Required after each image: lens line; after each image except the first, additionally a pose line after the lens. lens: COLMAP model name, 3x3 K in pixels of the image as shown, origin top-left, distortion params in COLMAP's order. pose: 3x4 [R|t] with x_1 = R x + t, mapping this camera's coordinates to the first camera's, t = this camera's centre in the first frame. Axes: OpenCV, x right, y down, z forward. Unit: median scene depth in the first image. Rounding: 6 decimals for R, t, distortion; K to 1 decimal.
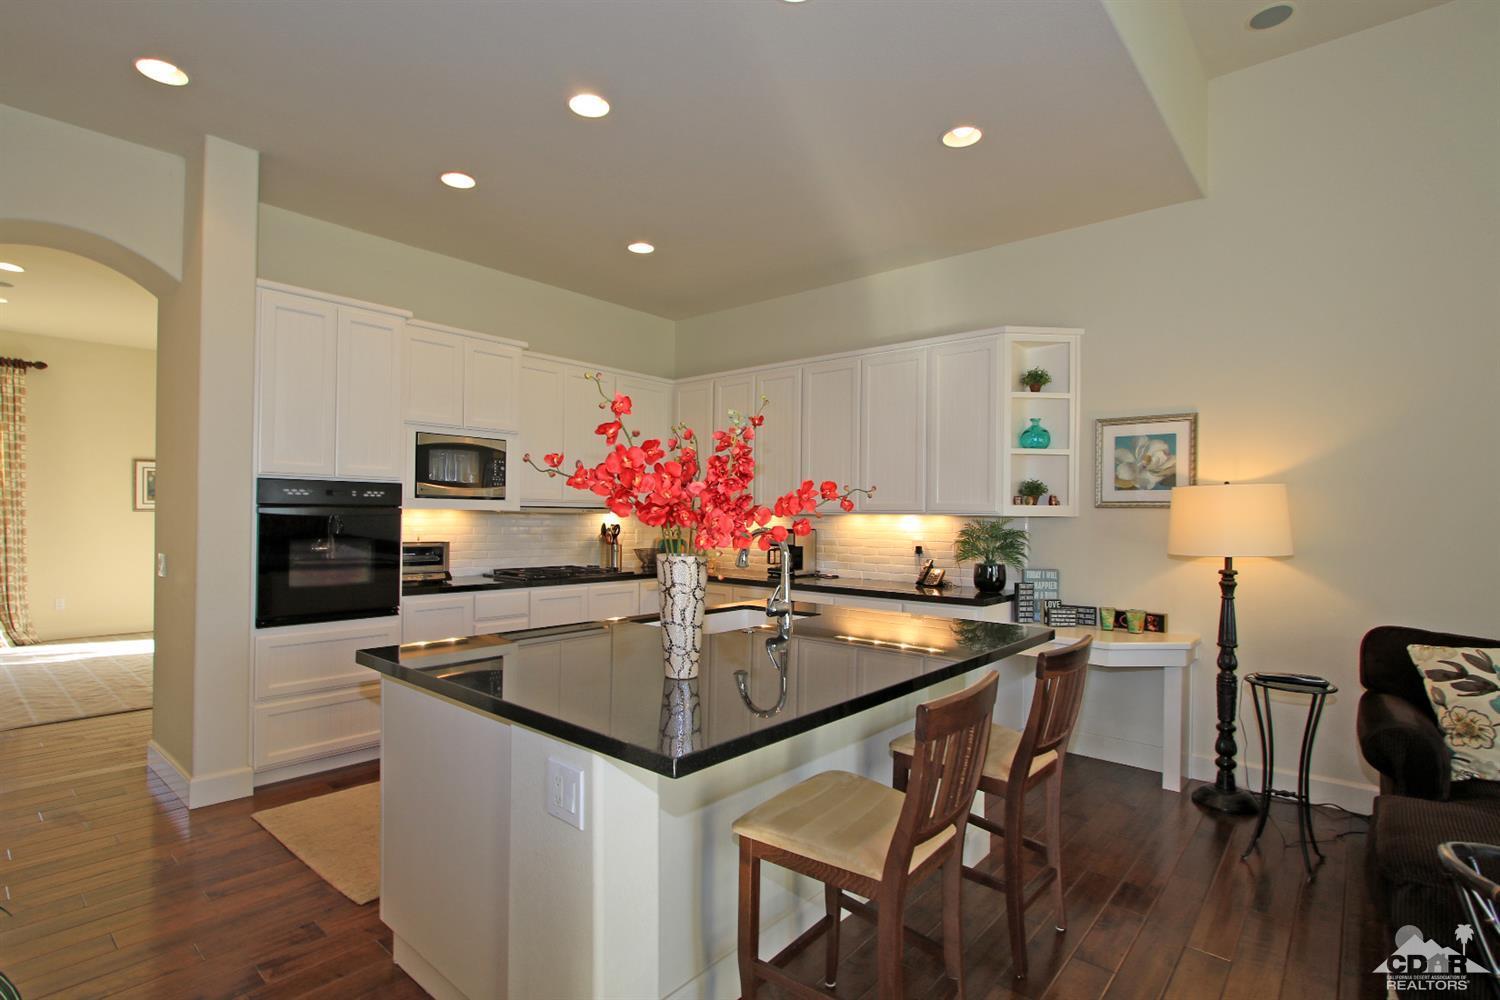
lens RADIAL K [[729.3, 0, 739.1], [0, 729.3, 504.9], [0, 0, 1]] dist [-0.022096, 0.004196]
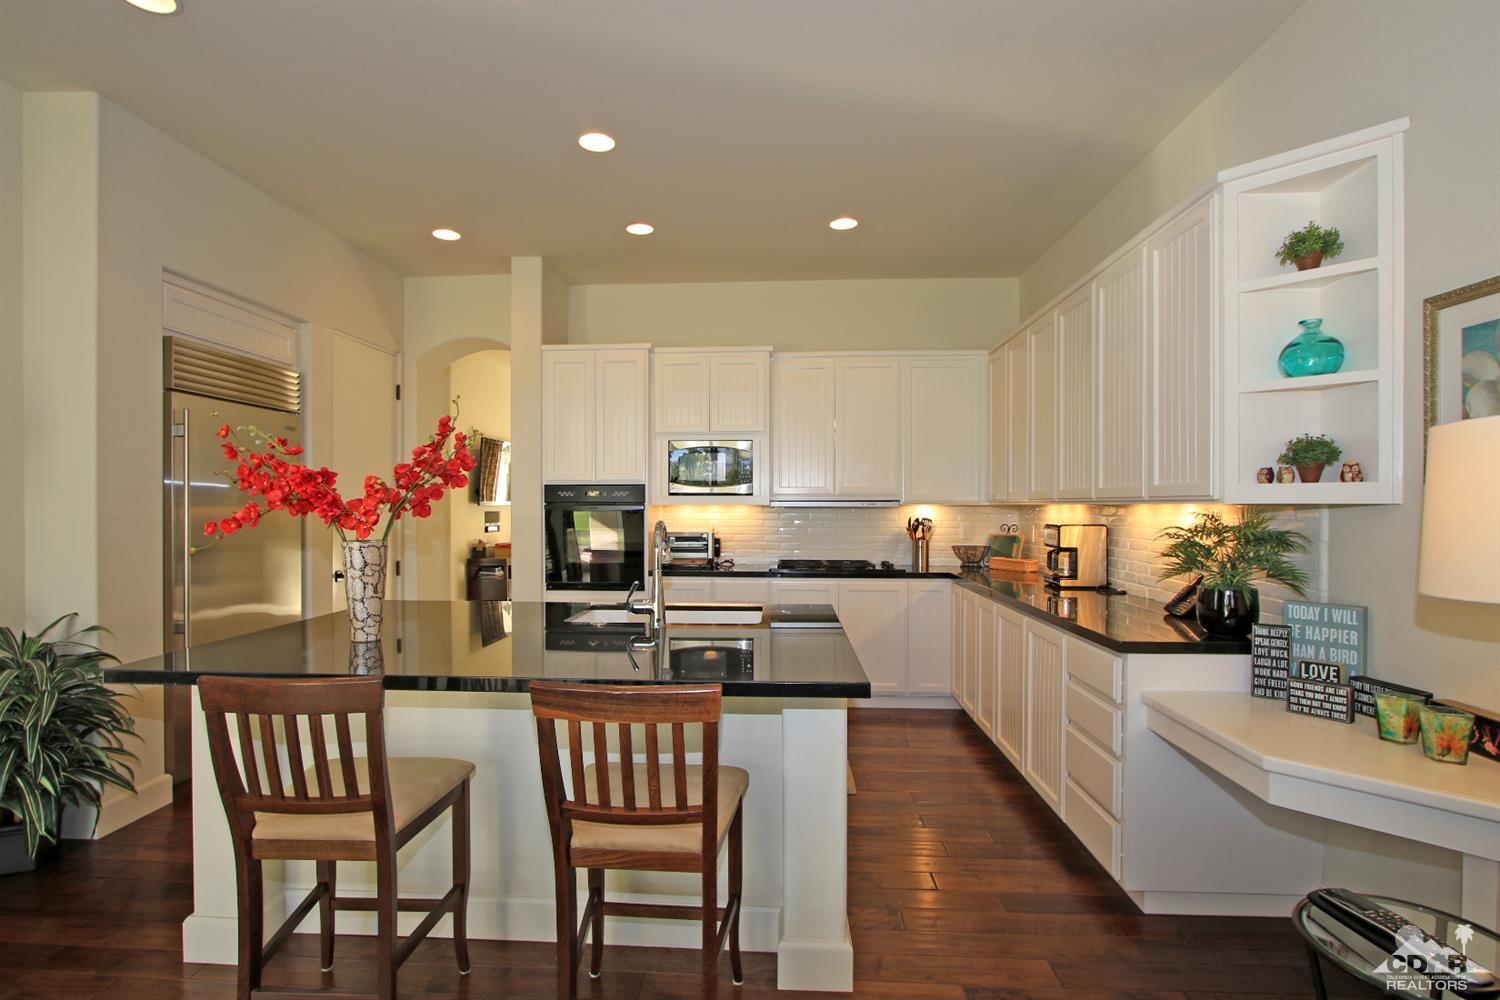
lens RADIAL K [[729.3, 0, 735.0], [0, 729.3, 507.7], [0, 0, 1]] dist [-0.022096, 0.004196]
pose [[0.606424, -0.009970, -0.795079, 0.574227], [0.018629, 0.999825, 0.001672, 0.009837], [0.794924, -0.015826, 0.606503, 0.343471]]
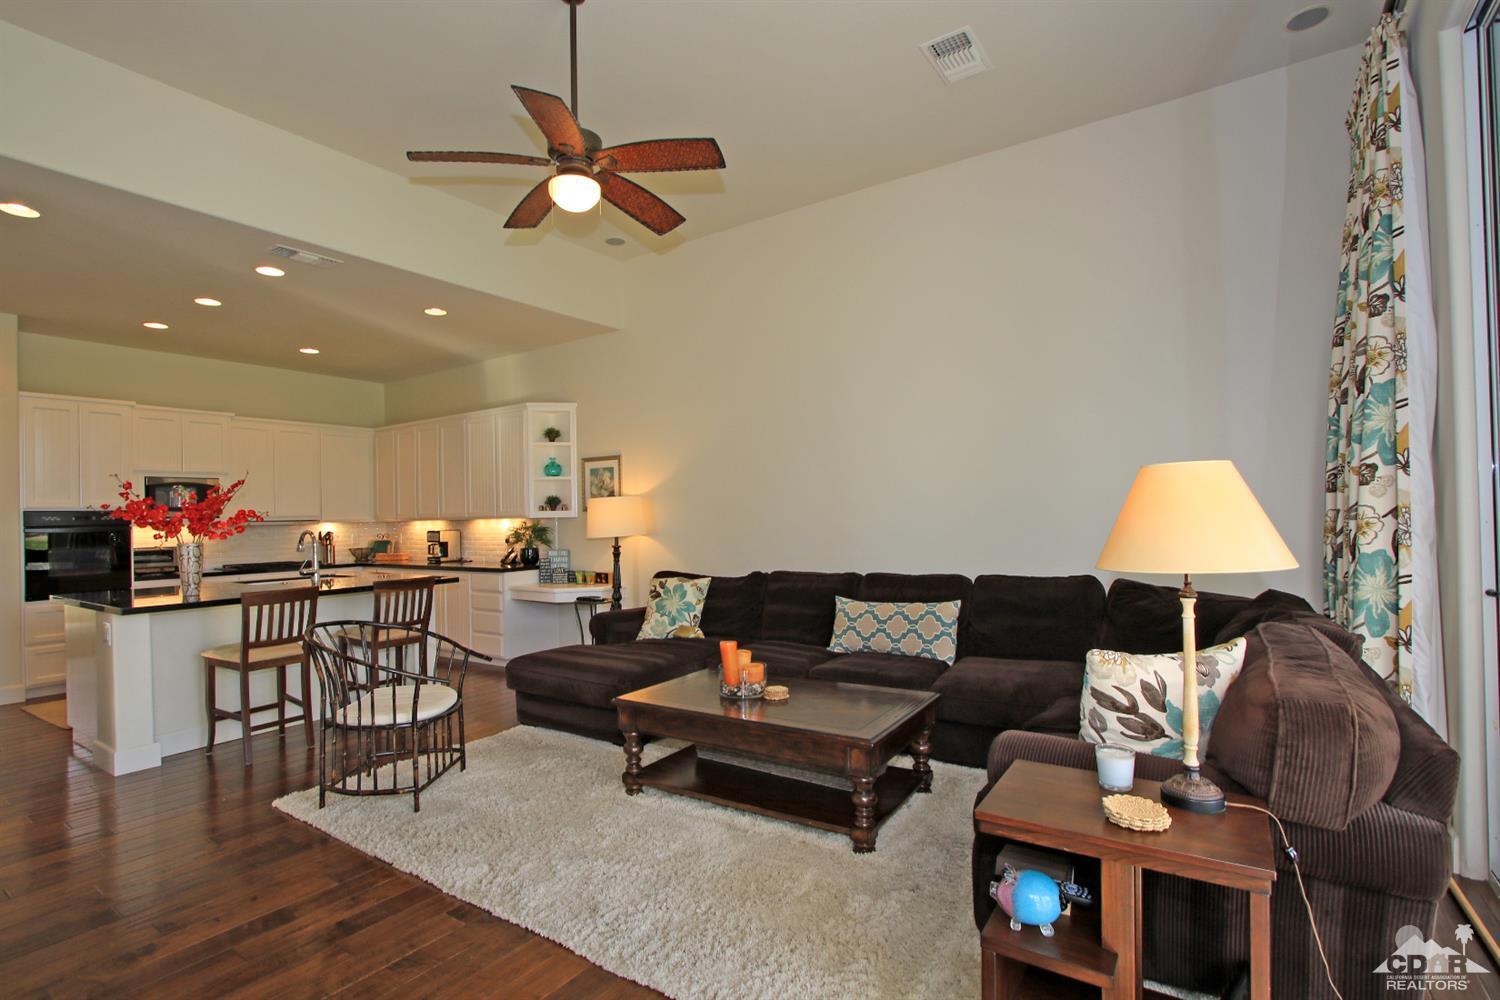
lens RADIAL K [[718.0, 0, 723.7], [0, 718.0, 506.8], [0, 0, 1]] dist [-0.003376, -0.001425]
pose [[0.994849, -0.032510, 0.096011, 0.636607], [0.032484, 0.999471, 0.001836, 0.000579], [-0.096020, 0.001292, 0.995379, -0.649243]]
